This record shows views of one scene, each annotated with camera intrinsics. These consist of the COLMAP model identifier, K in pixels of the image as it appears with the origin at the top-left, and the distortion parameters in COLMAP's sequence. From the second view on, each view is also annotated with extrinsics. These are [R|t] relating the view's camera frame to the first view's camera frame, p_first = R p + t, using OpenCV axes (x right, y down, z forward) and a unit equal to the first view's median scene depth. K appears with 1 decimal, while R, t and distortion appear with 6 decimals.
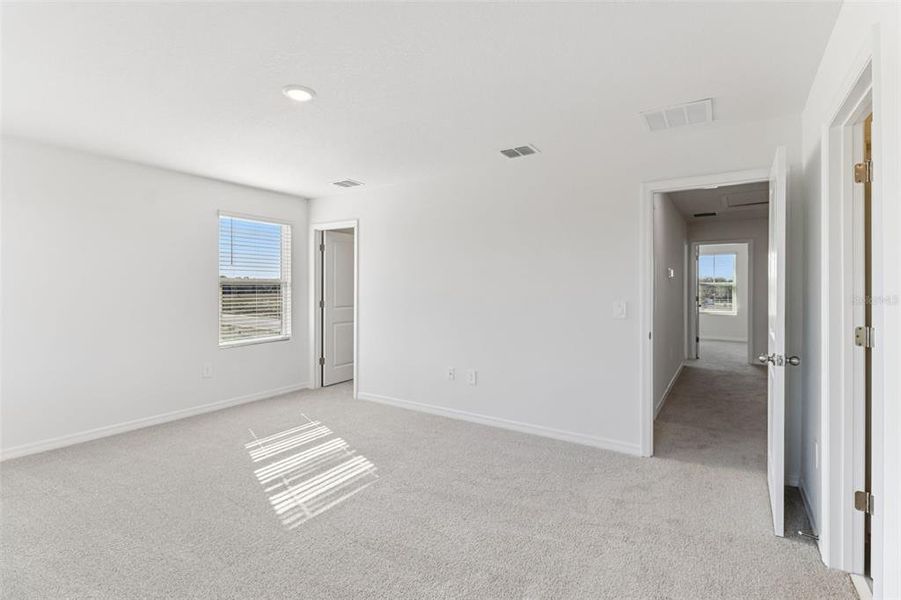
lens RADIAL K [[418.4, 0, 452.3], [0, 418.4, 286.9], [0, 0, 1]] dist [0.018476, -0.013982]
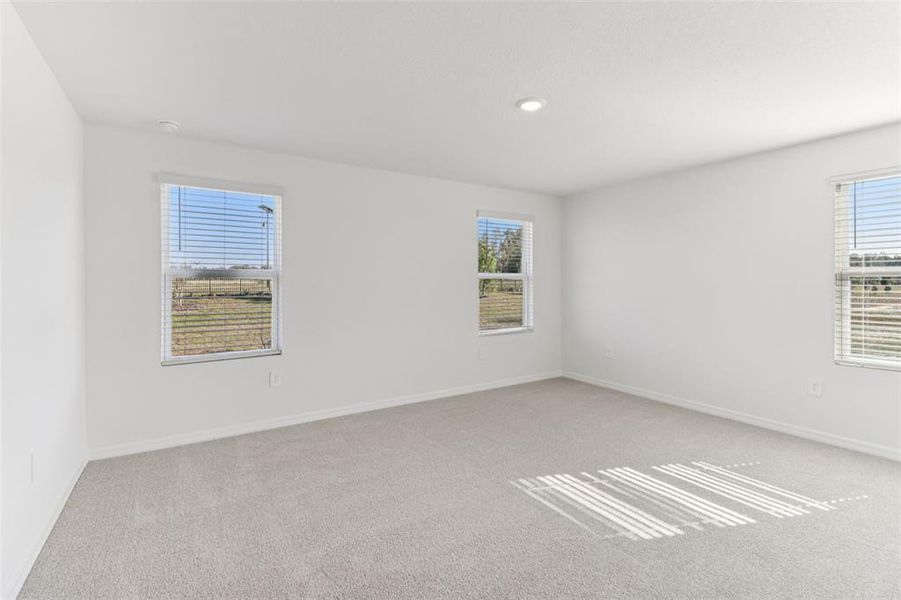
lens RADIAL K [[418.4, 0, 452.3], [0, 418.4, 286.9], [0, 0, 1]] dist [0.018476, -0.013982]
pose [[-0.413630, 0.011798, -0.910369, 0.589968], [0.001990, 0.999925, 0.012054, 0.002855], [0.910443, 0.003174, -0.413622, 1.031611]]
